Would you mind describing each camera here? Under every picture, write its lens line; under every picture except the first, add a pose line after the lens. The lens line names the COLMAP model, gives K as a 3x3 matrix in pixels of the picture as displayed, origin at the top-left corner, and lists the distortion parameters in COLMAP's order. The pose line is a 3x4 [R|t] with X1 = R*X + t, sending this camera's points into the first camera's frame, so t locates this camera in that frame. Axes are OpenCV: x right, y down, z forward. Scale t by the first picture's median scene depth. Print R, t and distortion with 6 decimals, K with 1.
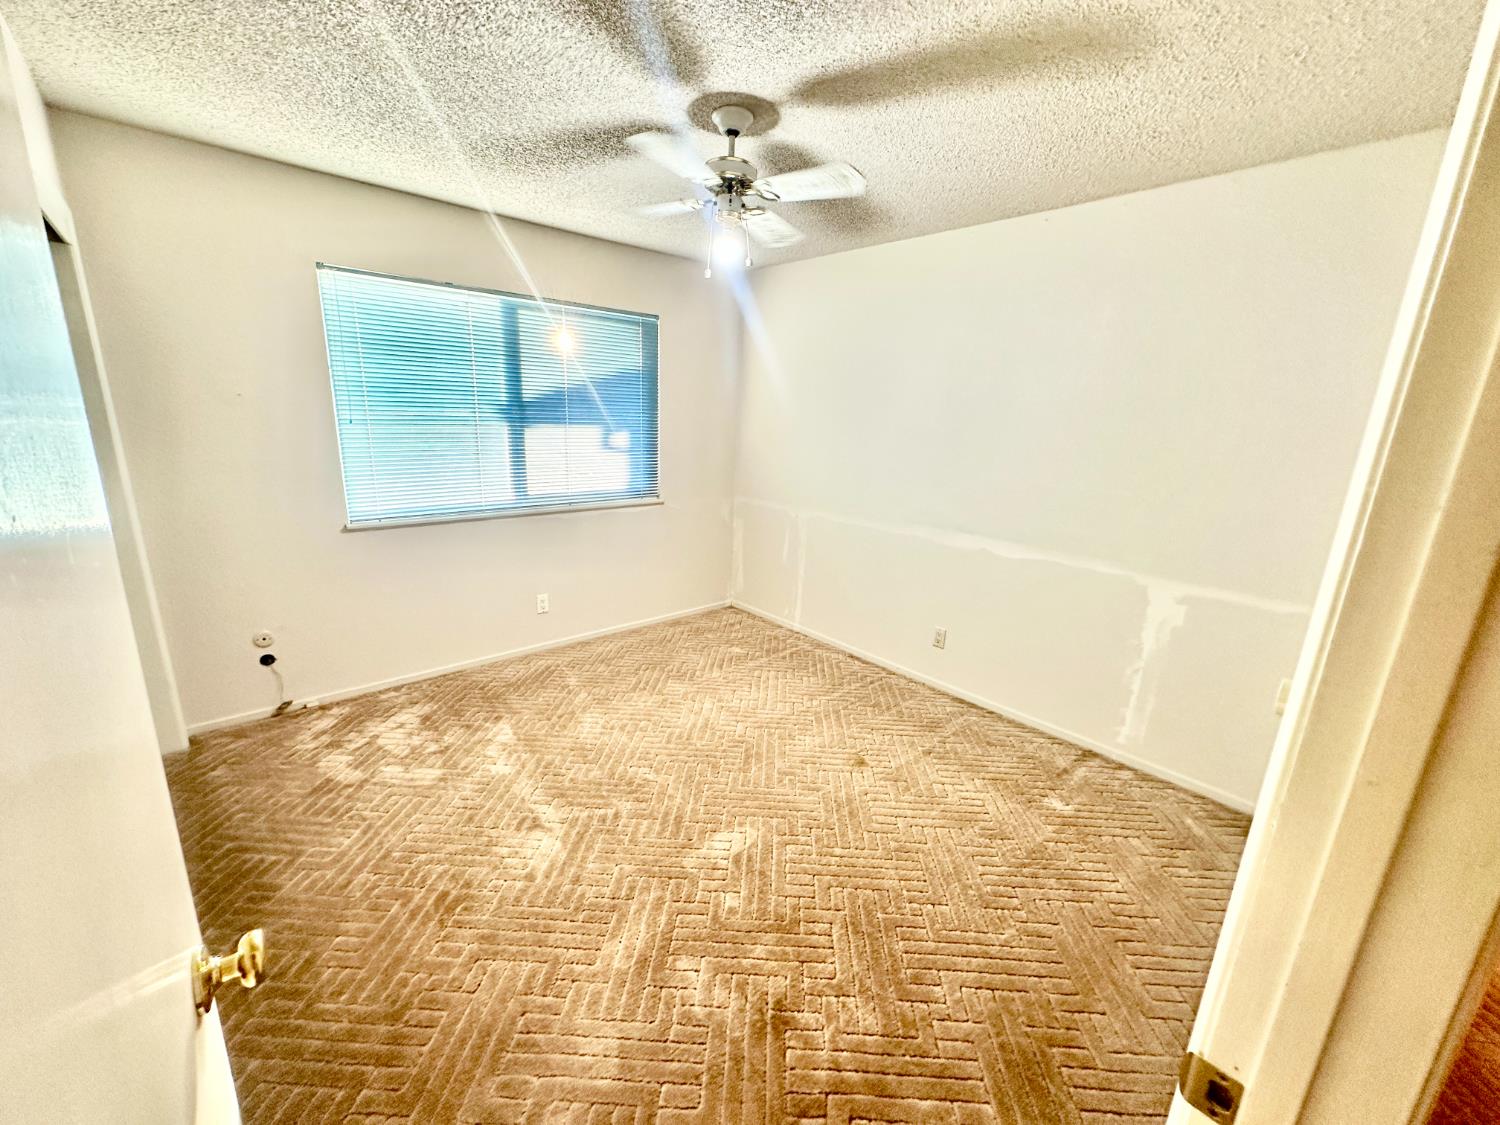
lens RADIAL K [[599.0, 0, 742.1], [0, 599.0, 567.2], [0, 0, 1]] dist [0.000510, 0.000401]
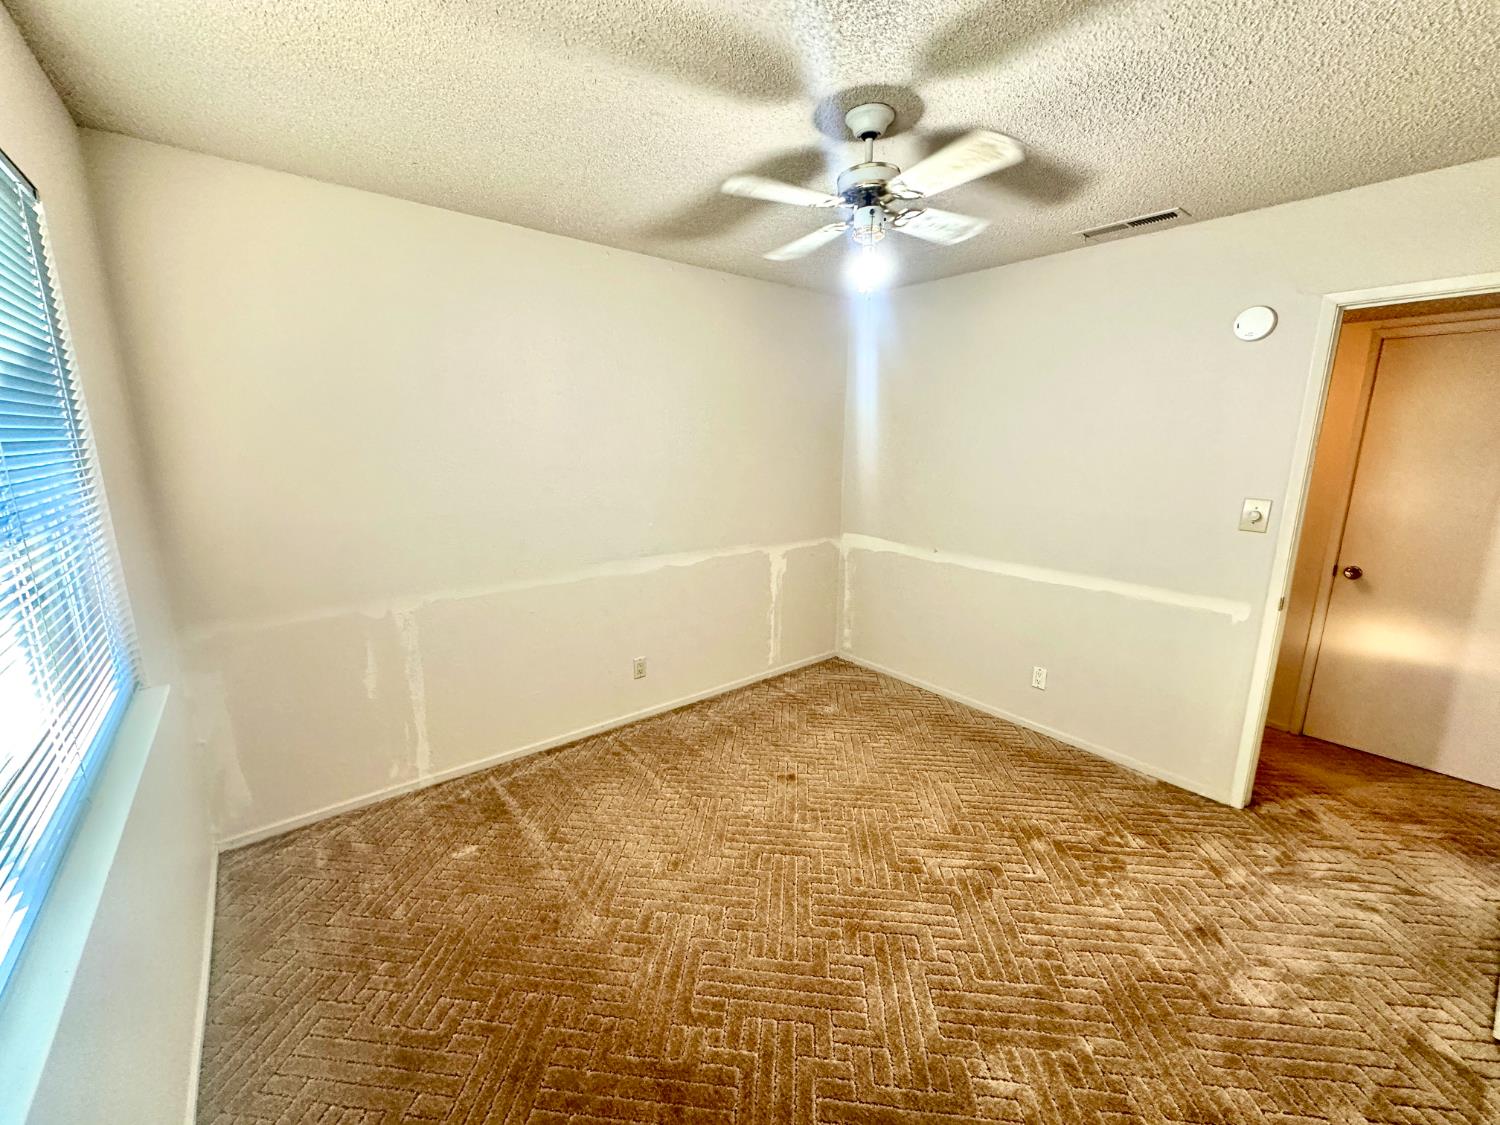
lens RADIAL K [[599.0, 0, 747.2], [0, 599.0, 557.1], [0, 0, 1]] dist [0.000510, 0.000401]
pose [[0.055061, -0.236006, 0.970190, -0.580109], [0.253420, 0.943151, 0.215046, -0.224022], [-0.965788, 0.234025, 0.111739, 0.699413]]
